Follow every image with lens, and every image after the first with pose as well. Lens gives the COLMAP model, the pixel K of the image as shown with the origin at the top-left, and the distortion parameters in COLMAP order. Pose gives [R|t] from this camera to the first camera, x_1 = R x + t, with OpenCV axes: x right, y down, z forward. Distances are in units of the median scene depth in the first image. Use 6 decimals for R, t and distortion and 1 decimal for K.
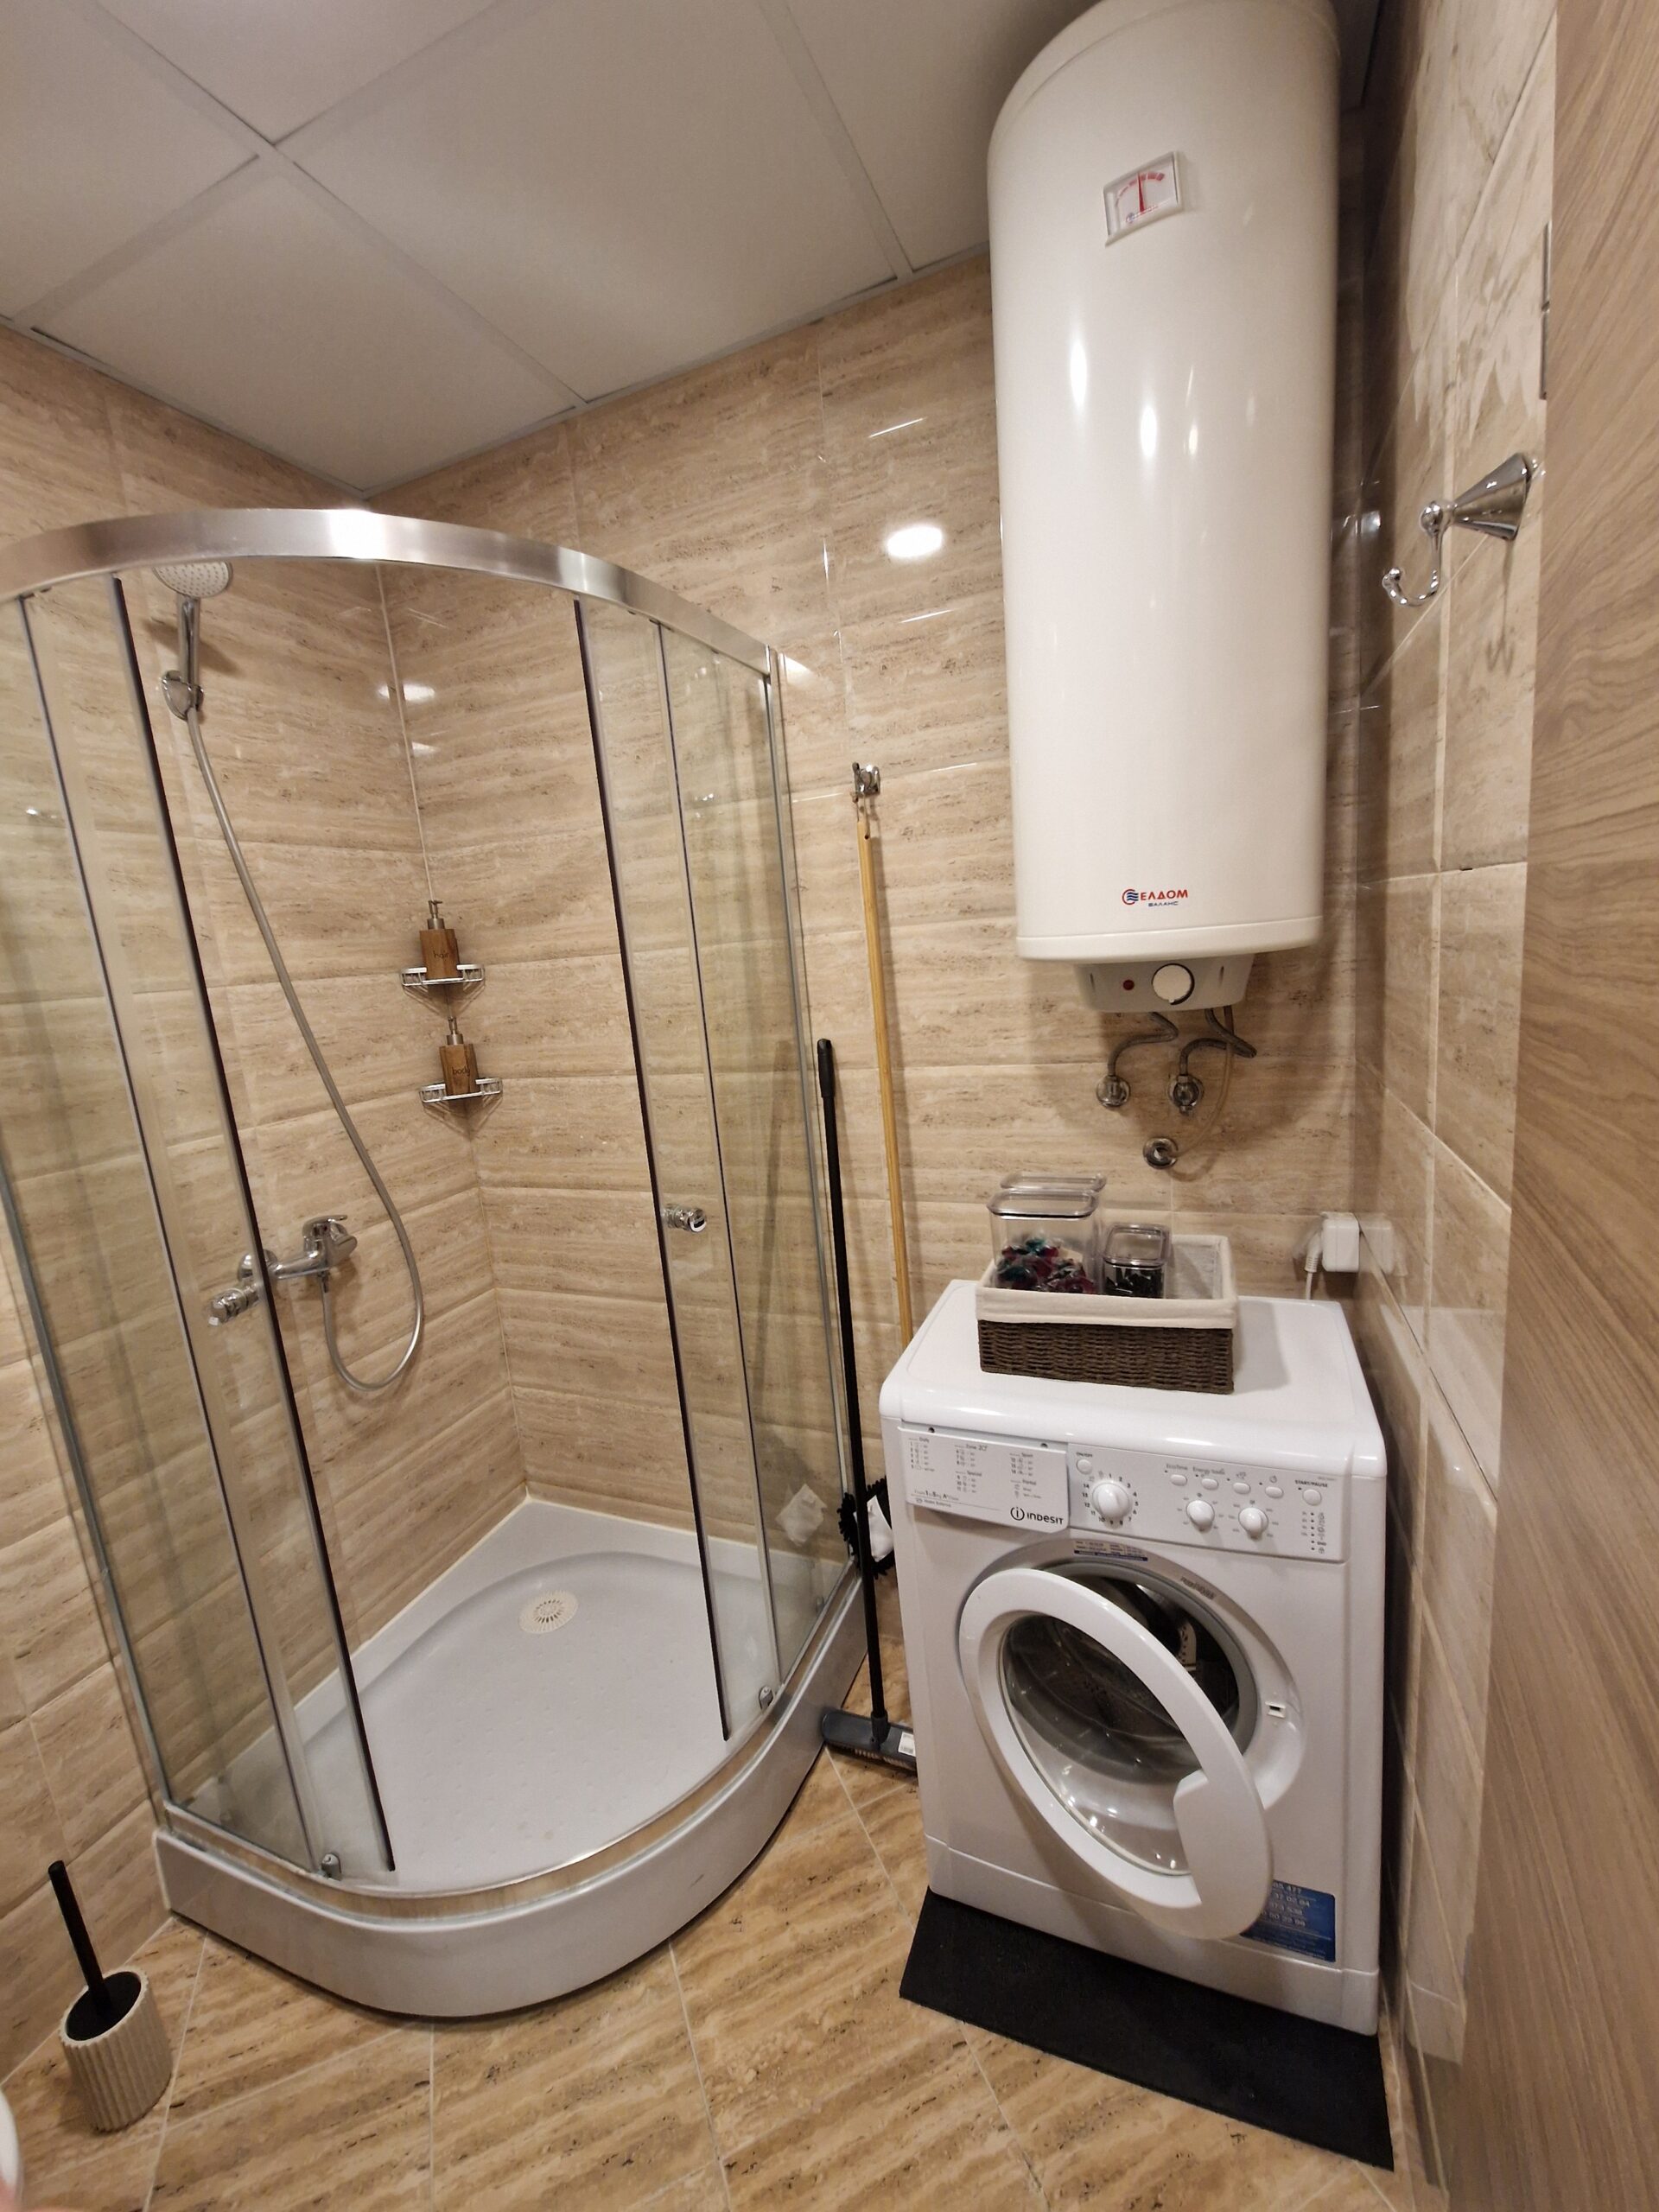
lens RADIAL K [[904.5, 0, 824.8], [0, 904.5, 1092.2], [0, 0, 1]] dist [0.007700, -0.004820]
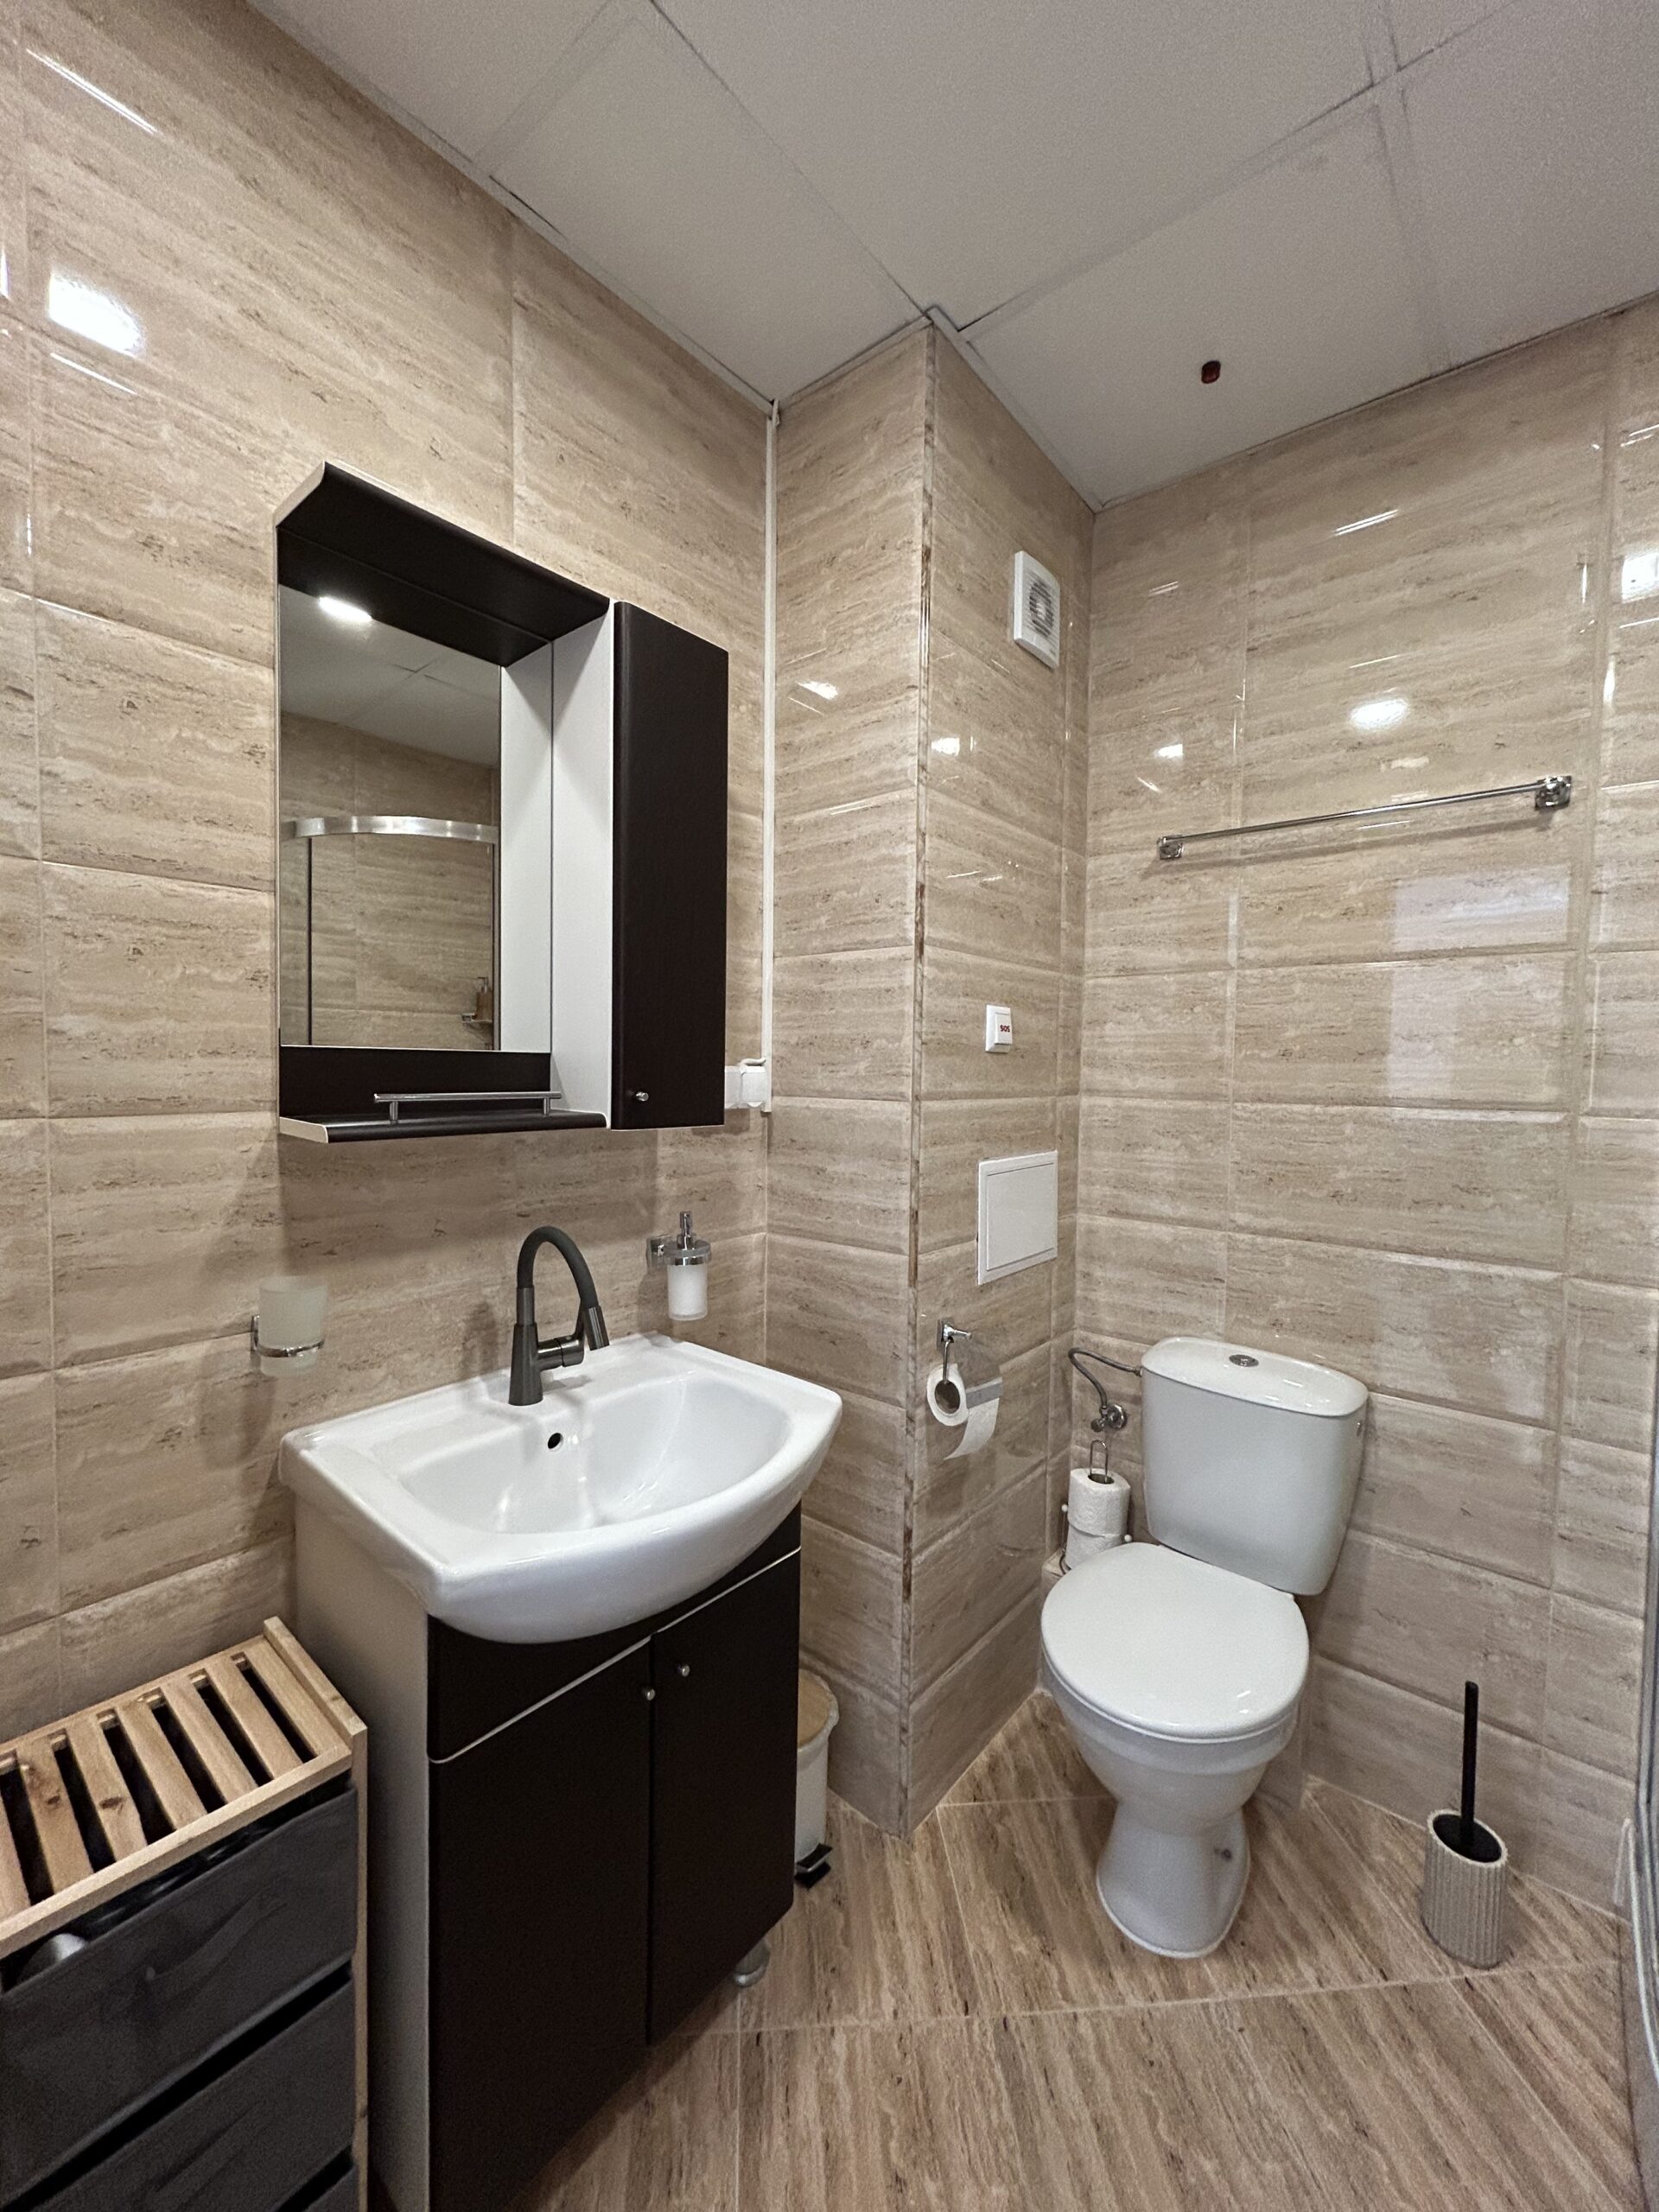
lens RADIAL K [[885.8, 0, 826.9], [0, 885.8, 1100.2], [0, 0, 1]] dist [-0.001250, 0.000073]
pose [[-0.291620, 0.135191, -0.946933, 0.250556], [-0.151934, 0.970847, 0.185396, 0.038583], [0.944391, 0.197937, -0.262578, 0.274366]]
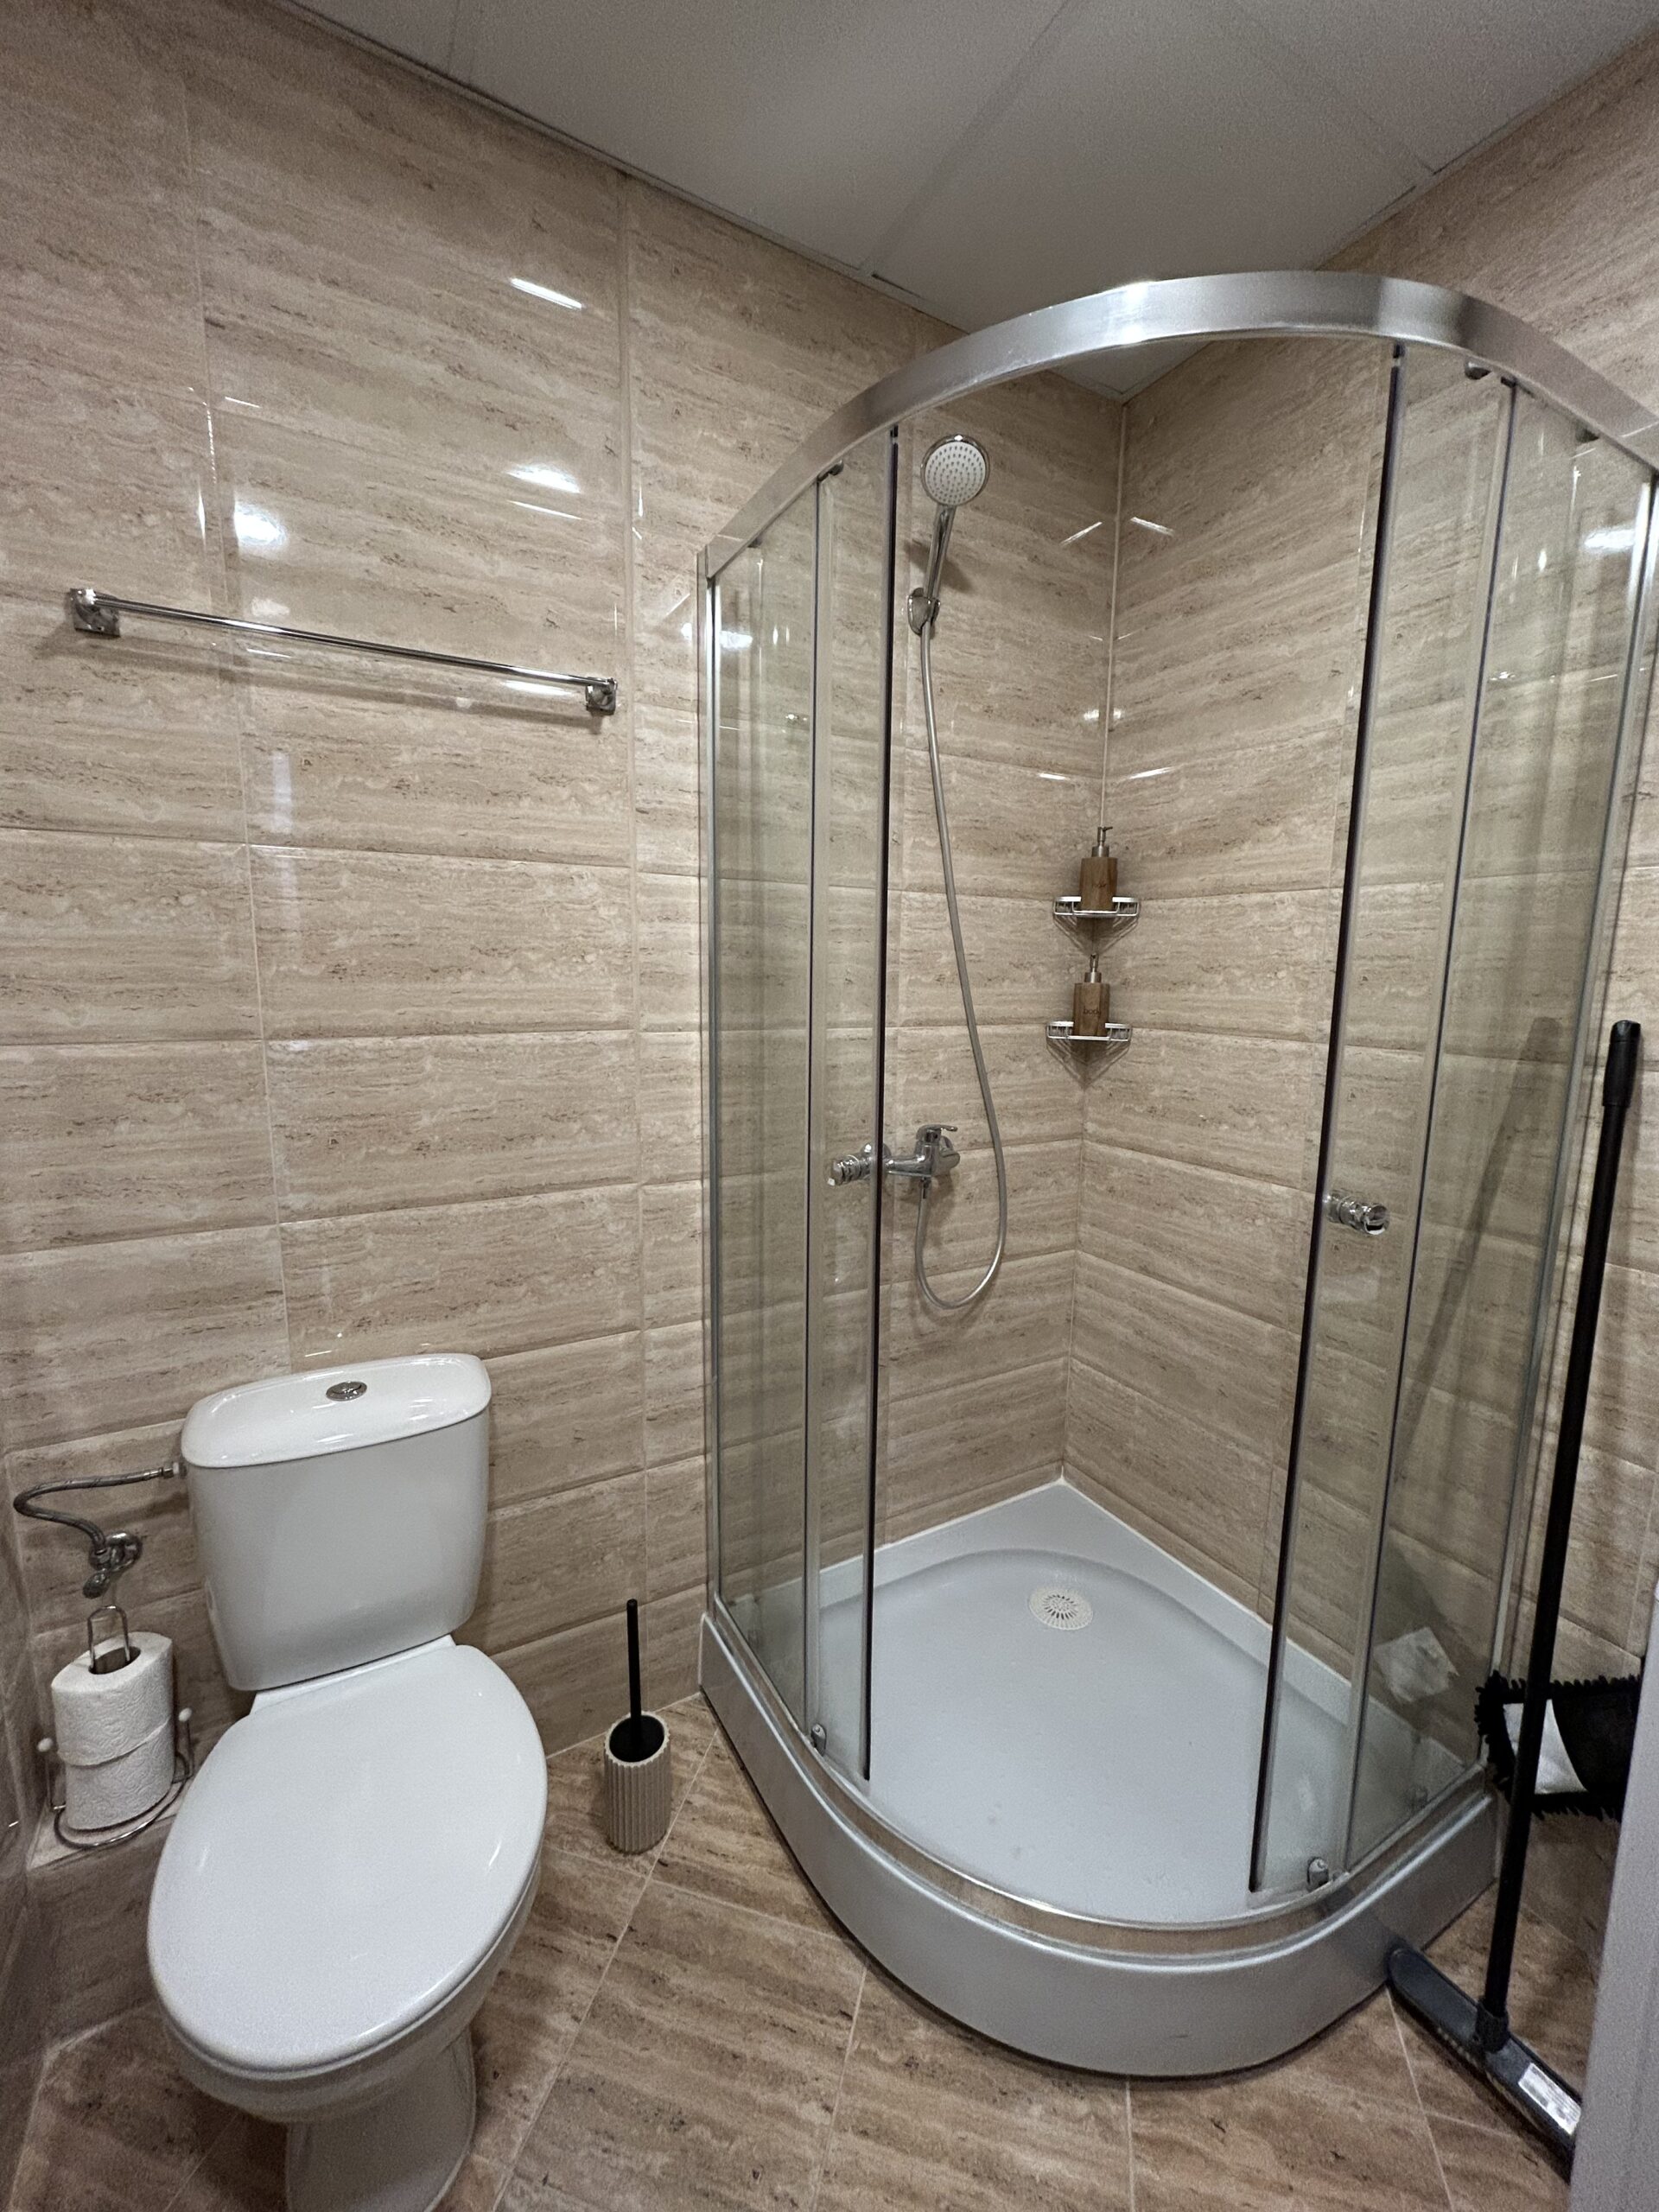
lens RADIAL K [[885.8, 0, 838.5], [0, 885.8, 1106.5], [0, 0, 1]] dist [-0.001250, 0.000073]
pose [[0.791433, 0.195092, -0.579286, -0.076538], [-0.192497, 0.979027, 0.066723, 0.076180], [0.580154, 0.058704, 0.812389, 0.141757]]
